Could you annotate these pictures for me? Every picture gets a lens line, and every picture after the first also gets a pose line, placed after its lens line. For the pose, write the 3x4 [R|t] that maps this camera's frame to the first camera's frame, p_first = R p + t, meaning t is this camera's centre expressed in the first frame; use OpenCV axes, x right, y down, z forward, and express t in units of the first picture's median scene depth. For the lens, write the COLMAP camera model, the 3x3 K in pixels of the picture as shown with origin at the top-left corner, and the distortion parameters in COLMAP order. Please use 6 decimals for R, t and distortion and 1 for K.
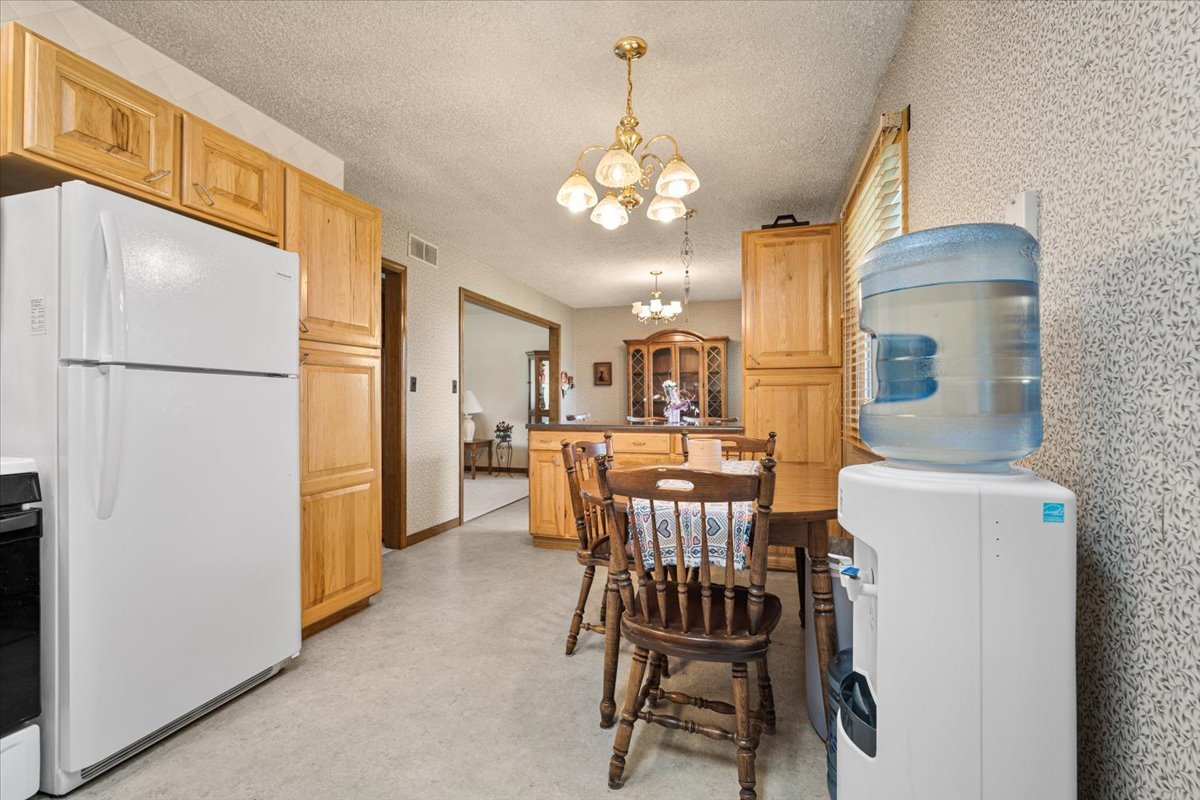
lens RADIAL K [[524.9, 0, 595.7], [0, 524.9, 398.6], [0, 0, 1]] dist [-0.013005, 0.004238]
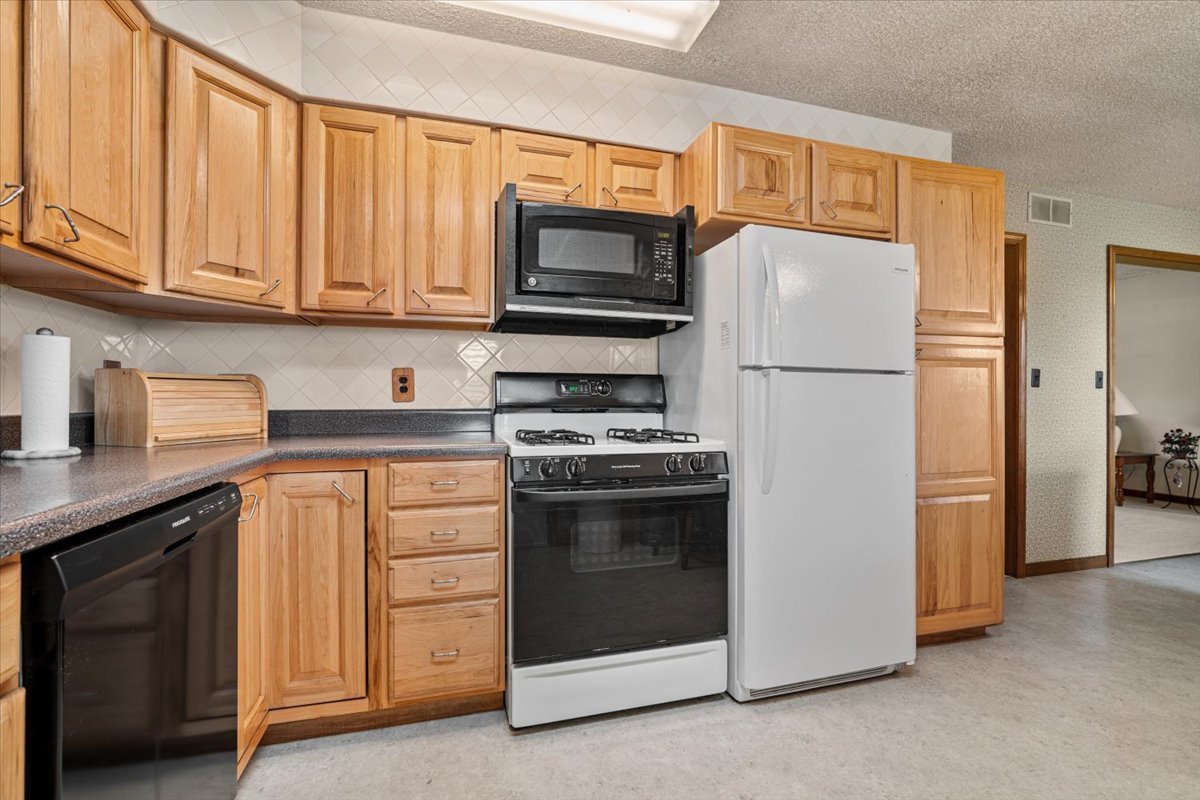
lens RADIAL K [[524.9, 0, 604.0], [0, 524.9, 397.2], [0, 0, 1]] dist [-0.013005, 0.004238]
pose [[0.548484, -0.000772, -0.836161, -0.072653], [0.002288, 0.999997, 0.000577, 0.000337], [0.836158, -0.002230, 0.548484, 0.001275]]
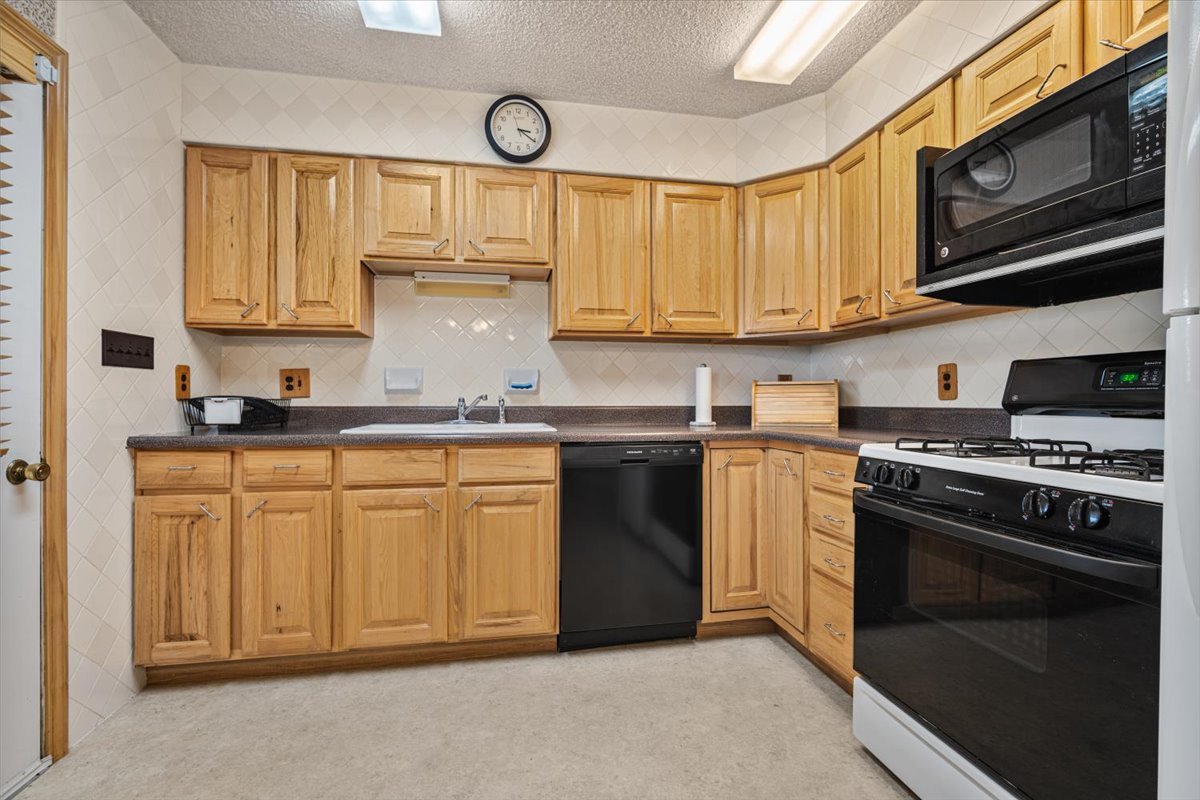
lens RADIAL K [[524.9, 0, 597.8], [0, 524.9, 398.6], [0, 0, 1]] dist [-0.013005, 0.004238]
pose [[-0.884998, 0.000888, -0.465595, -0.113477], [0.004722, 0.999964, -0.007070, 0.009266], [0.465572, -0.008455, -0.884970, 0.696180]]
